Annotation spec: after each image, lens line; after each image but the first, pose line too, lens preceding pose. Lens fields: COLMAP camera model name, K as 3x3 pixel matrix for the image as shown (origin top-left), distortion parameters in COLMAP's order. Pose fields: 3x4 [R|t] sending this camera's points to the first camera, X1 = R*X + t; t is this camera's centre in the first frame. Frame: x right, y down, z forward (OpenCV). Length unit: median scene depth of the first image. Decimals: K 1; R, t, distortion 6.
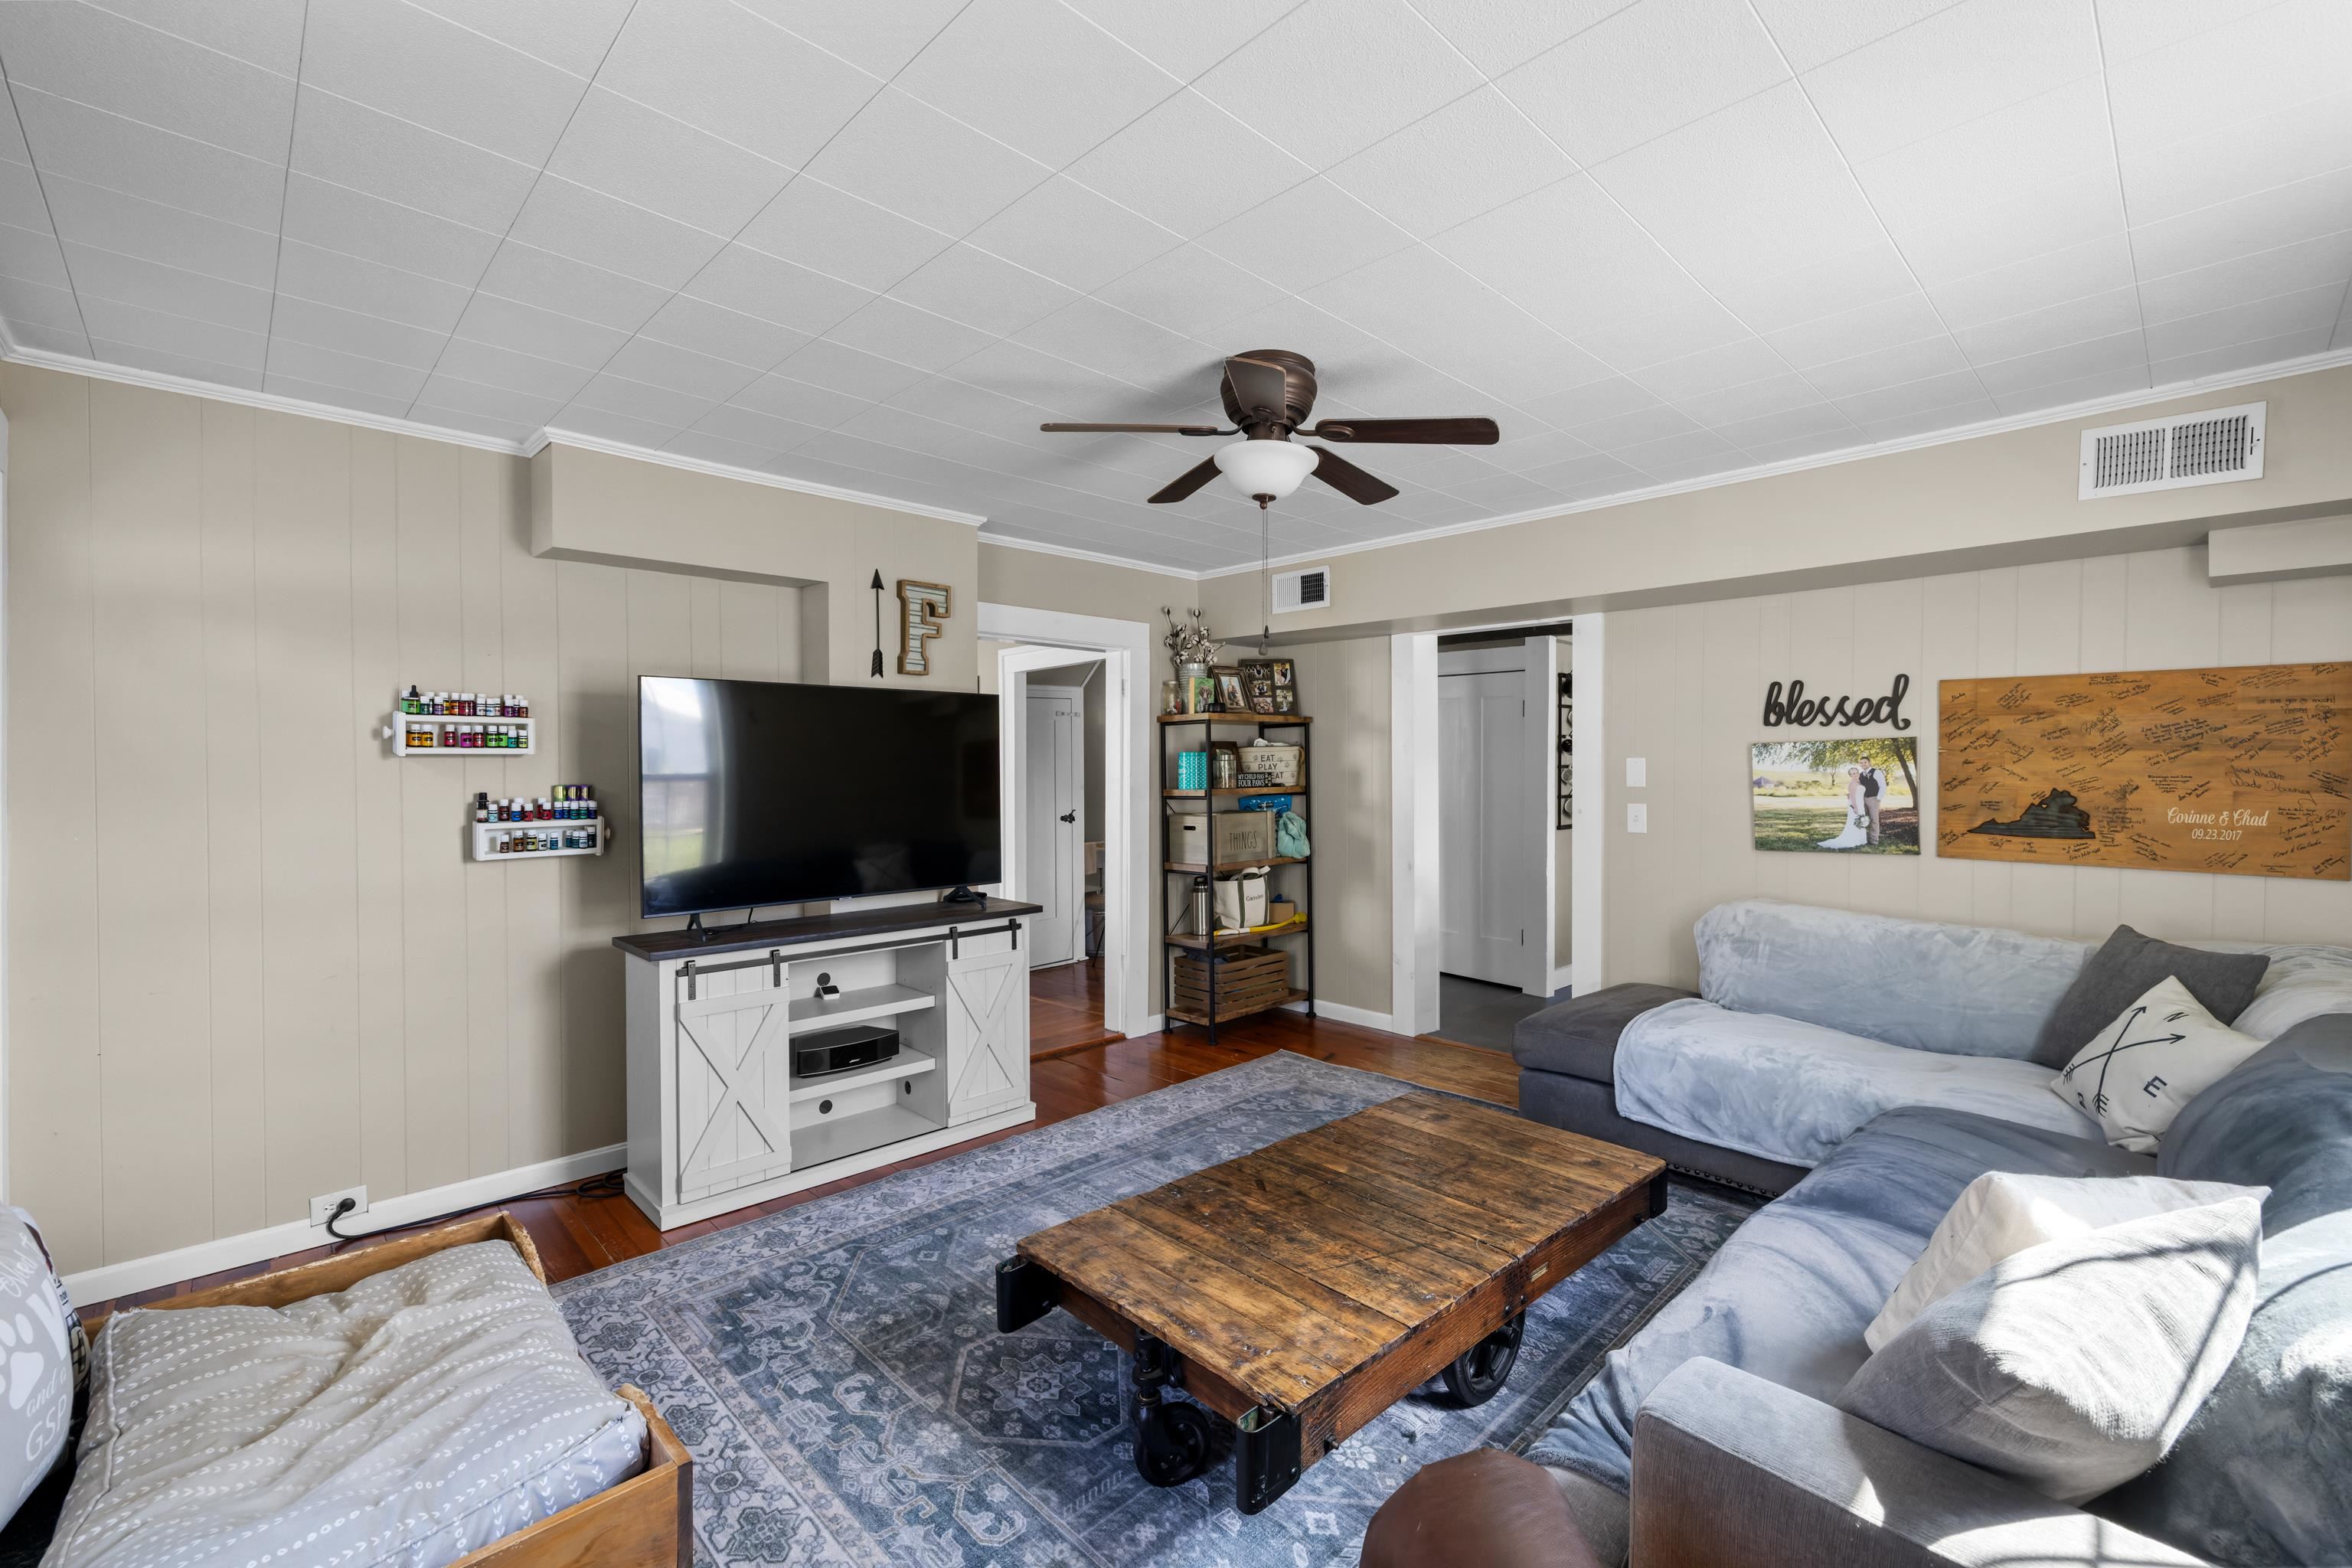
lens RADIAL K [[991.5, 0, 1176.9], [0, 991.5, 775.3], [0, 0, 1]] dist [0.002010, 0.000078]
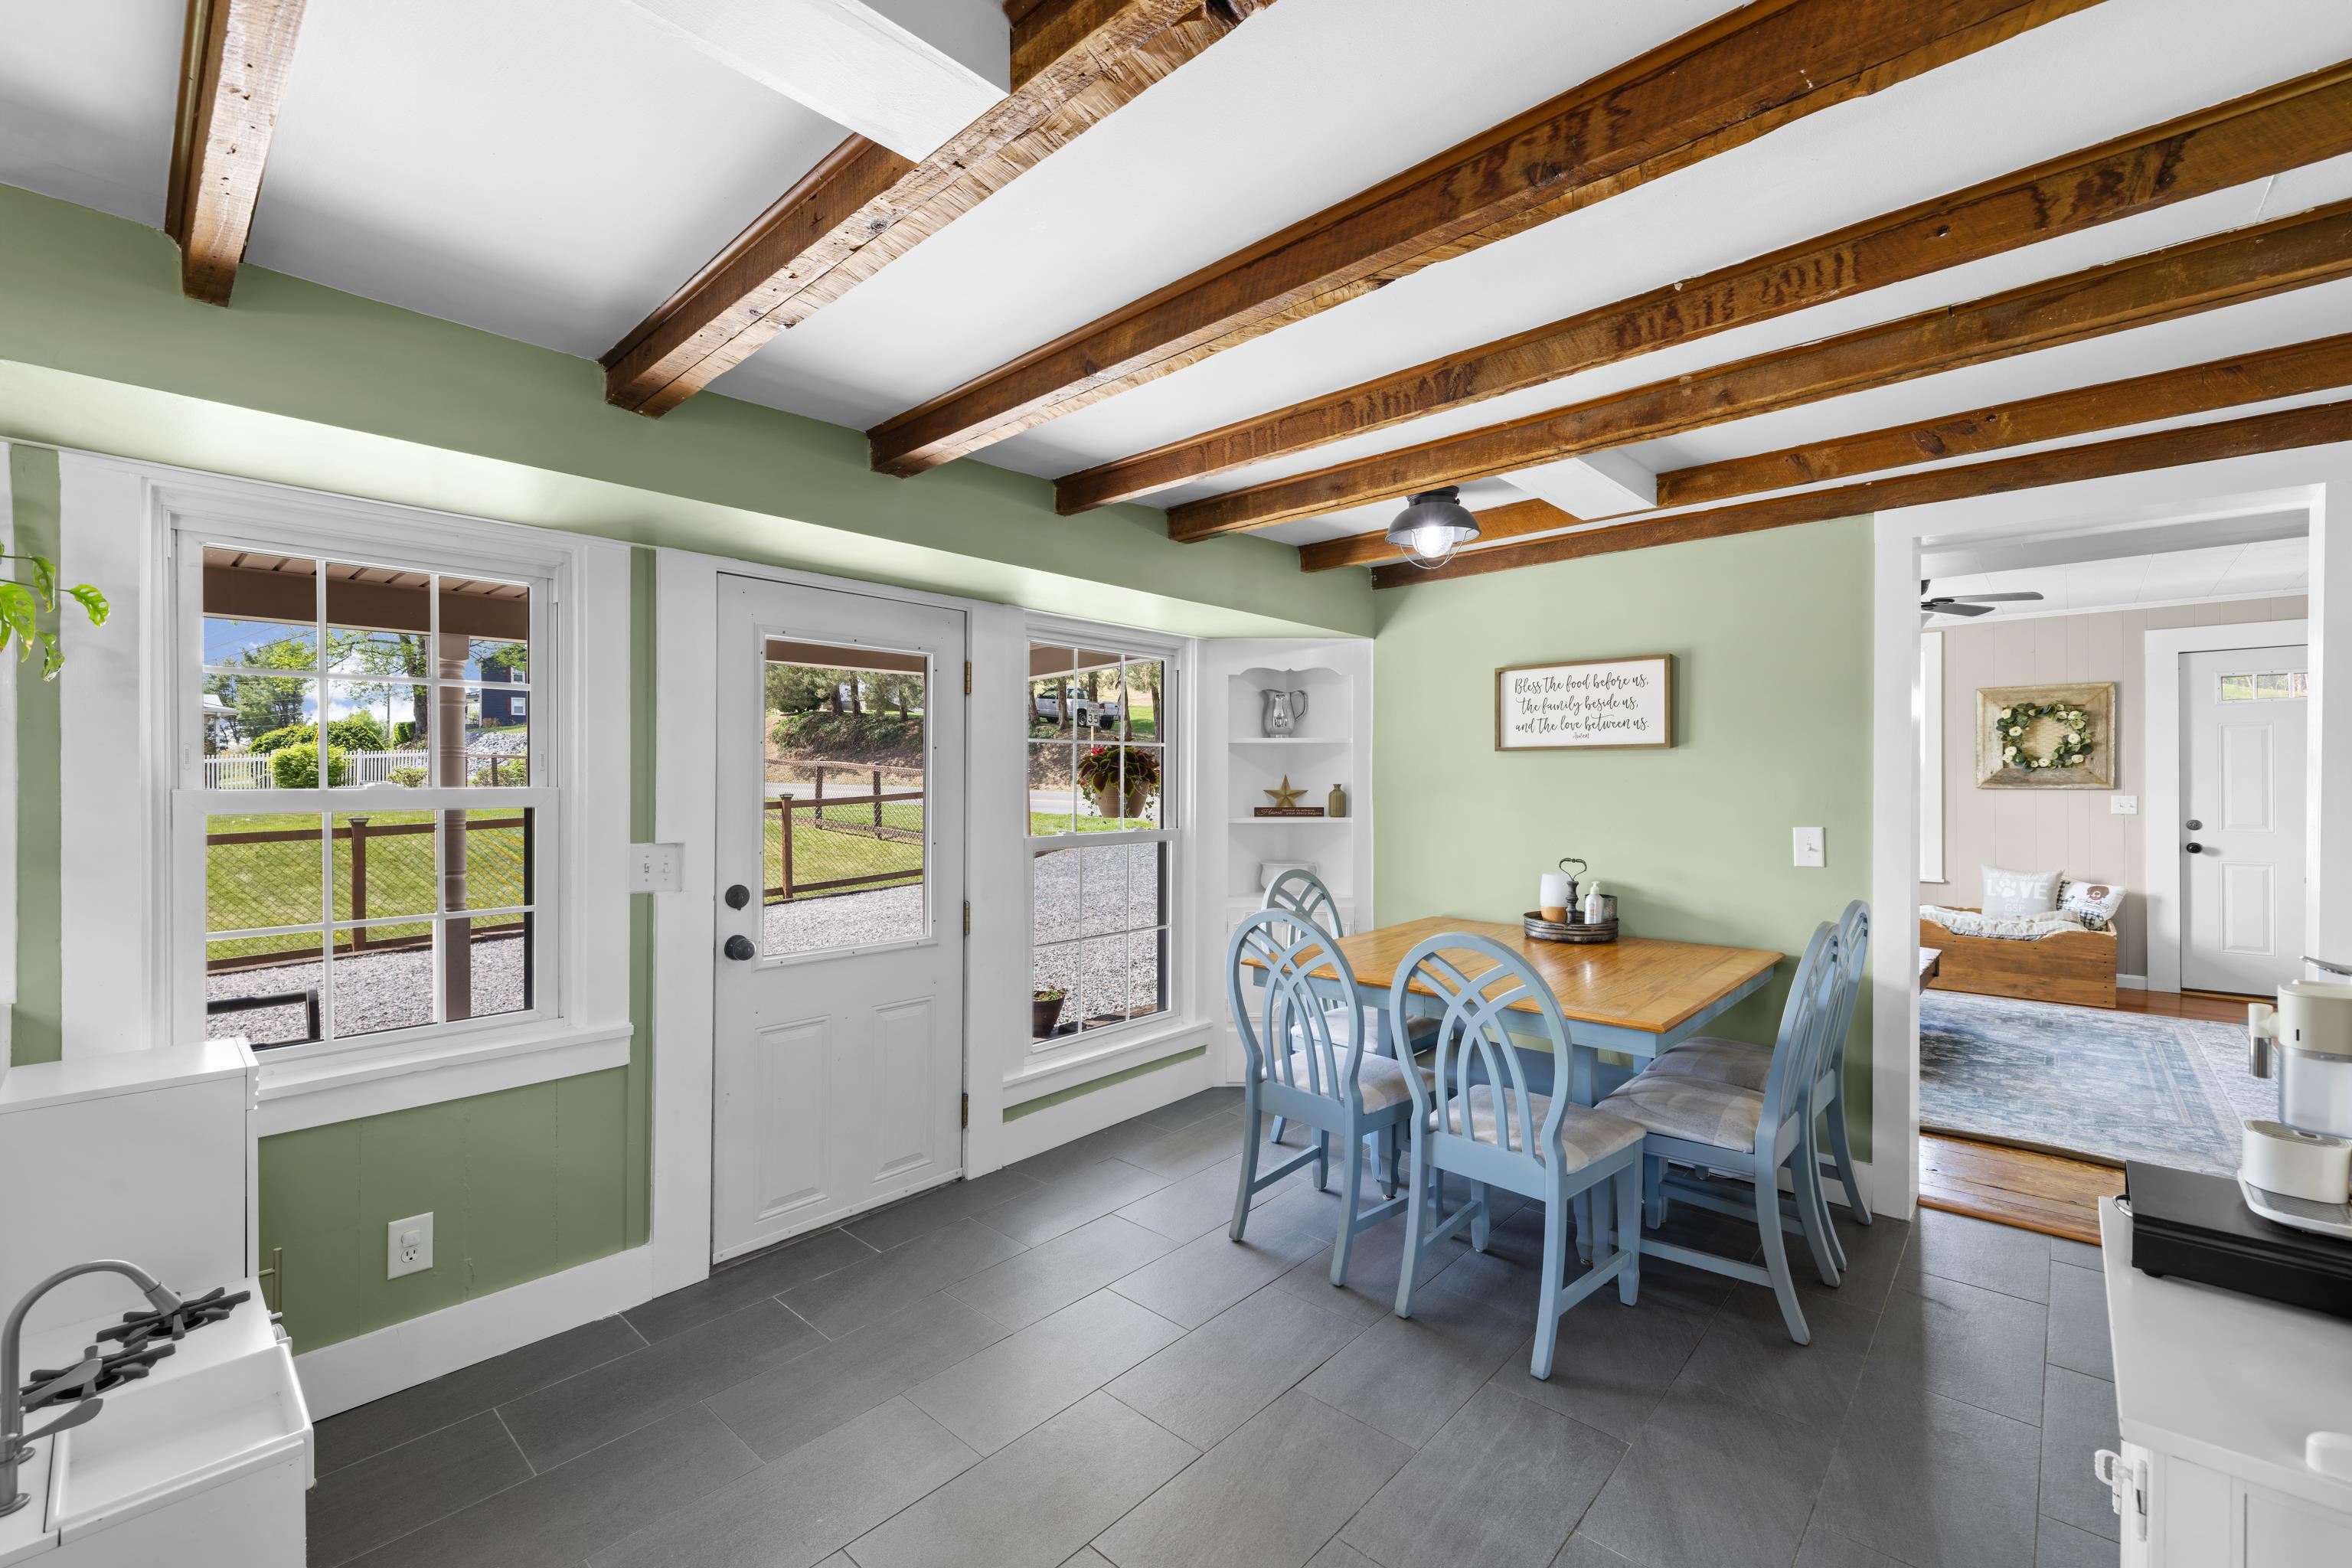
lens RADIAL K [[991.5, 0, 1173.6], [0, 991.5, 785.5], [0, 0, 1]] dist [0.002010, 0.000078]
pose [[-0.997813, 0.005270, -0.065892, 1.208175], [0.004556, 0.999929, 0.010986, -0.002456], [0.065945, 0.010661, -0.997766, 2.074061]]
